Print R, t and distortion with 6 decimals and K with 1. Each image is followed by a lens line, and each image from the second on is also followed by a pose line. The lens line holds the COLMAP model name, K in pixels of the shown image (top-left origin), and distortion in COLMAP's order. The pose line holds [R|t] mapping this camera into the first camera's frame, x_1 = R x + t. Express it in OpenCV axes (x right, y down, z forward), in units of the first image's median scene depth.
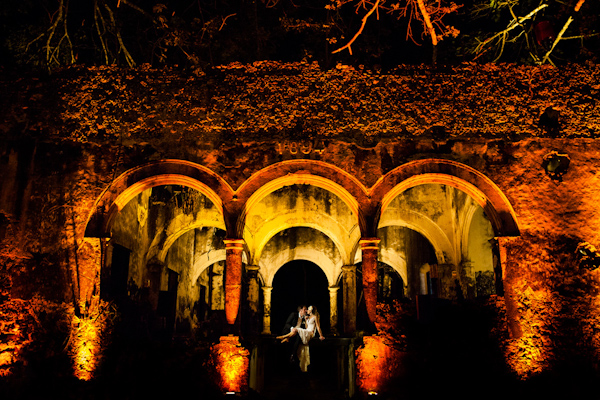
lens RADIAL K [[493.9, 0, 300.0], [0, 493.9, 200.0], [0, 0, 1]] dist [-0.088892, 0.098176]
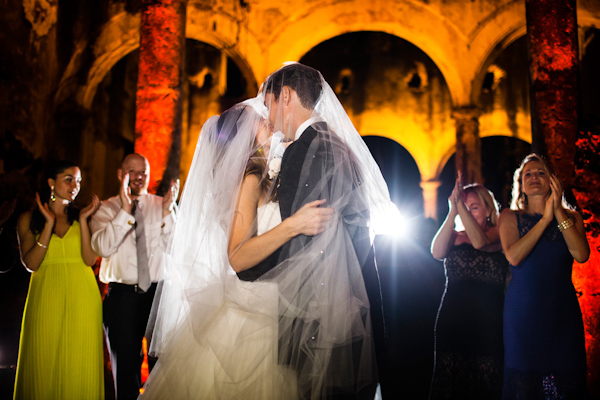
lens RADIAL K [[604.5, 0, 300.0], [0, 604.5, 200.0], [0, 0, 1]] dist [-0.081256, 0.001841]
pose [[0.990808, -0.004040, -0.135217, 0.024354], [0.022595, 0.990455, 0.135974, 0.186823], [0.133377, -0.137780, 0.981441, 0.551002]]
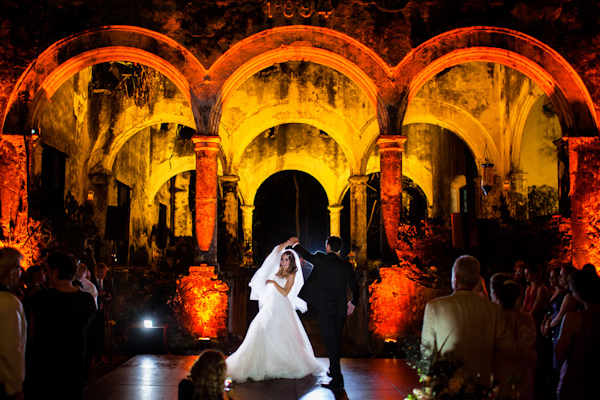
lens RADIAL K [[641.7, 0, 275.8], [0, 641.7, 208.8], [0, 0, 1]] dist [-0.070253, 0.012564]
pose [[0.999867, 0.005814, -0.015247, -0.015250], [-0.003097, 0.985004, 0.172506, 0.019619], [0.016021, -0.172436, 0.984890, 0.044374]]
